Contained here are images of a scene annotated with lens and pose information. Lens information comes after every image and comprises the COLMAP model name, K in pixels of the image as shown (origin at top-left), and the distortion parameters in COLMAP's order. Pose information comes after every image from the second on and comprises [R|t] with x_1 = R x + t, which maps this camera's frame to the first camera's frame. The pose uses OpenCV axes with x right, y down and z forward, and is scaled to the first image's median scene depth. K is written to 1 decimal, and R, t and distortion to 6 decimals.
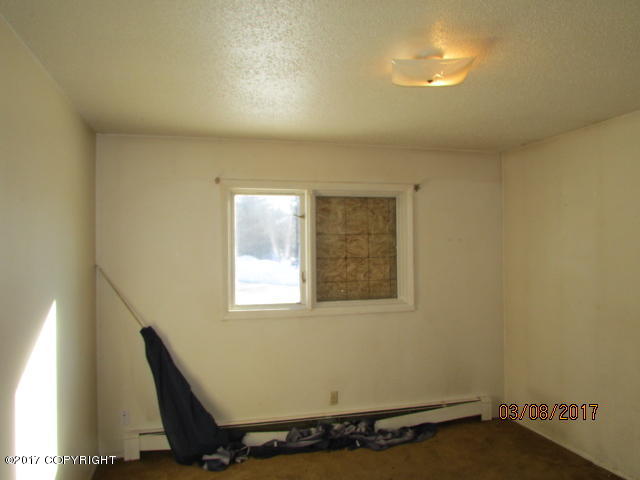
lens RADIAL K [[485.8, 0, 319.8], [0, 485.8, 241.5], [0, 0, 1]] dist [0.000931, 0.001450]
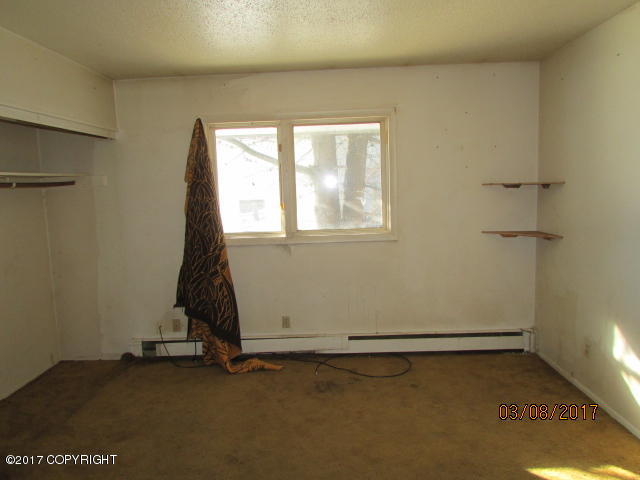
lens RADIAL K [[456.3, 0, 319.2], [0, 456.3, 238.6], [0, 0, 1]] dist [-0.000287, 0.001458]
pose [[0.954158, 0.012909, -0.299024, 0.235739], [0.032722, 0.988582, 0.147090, -0.000154], [0.297508, -0.150132, 0.942841, 0.068599]]
